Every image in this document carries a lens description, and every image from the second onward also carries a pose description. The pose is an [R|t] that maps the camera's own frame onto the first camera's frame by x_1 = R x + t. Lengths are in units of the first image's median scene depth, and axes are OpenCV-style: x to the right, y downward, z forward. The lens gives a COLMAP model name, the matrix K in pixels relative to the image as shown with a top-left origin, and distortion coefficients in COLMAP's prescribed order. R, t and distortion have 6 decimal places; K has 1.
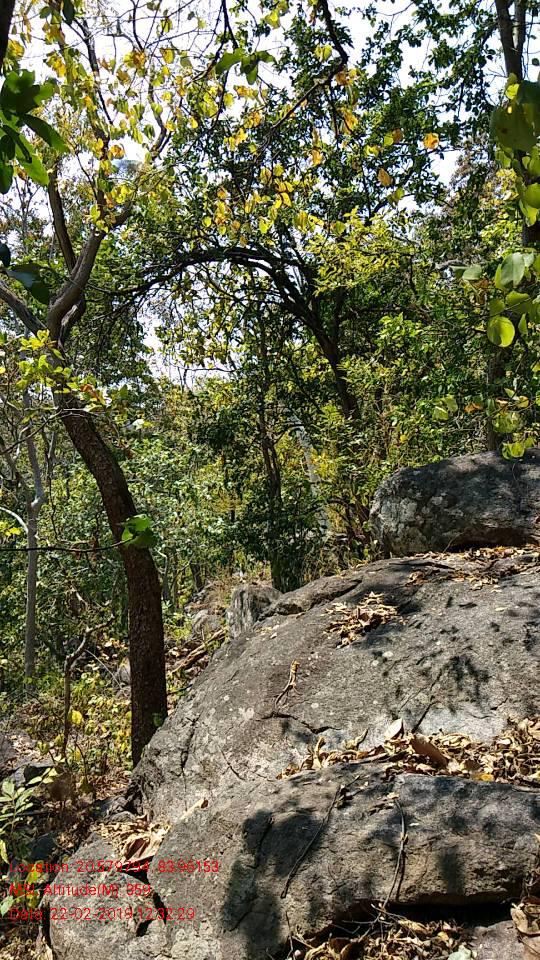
lens RADIAL K [[732.4, 0, 268.3], [0, 732.4, 487.5], [0, 0, 1]] dist [0.069143, -0.123973]
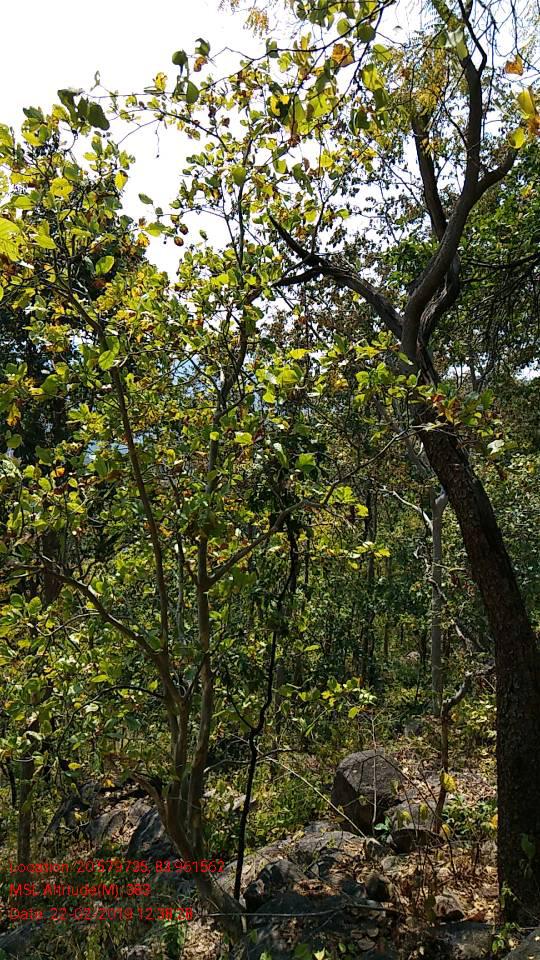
lens RADIAL K [[732.4, 0, 265.7], [0, 732.4, 475.5], [0, 0, 1]] dist [0.069143, -0.123973]
pose [[0.835871, 0.009248, -0.548849, 0.020764], [0.000317, 0.999850, 0.017329, -0.042760], [0.548926, -0.014659, 0.835742, 0.155003]]
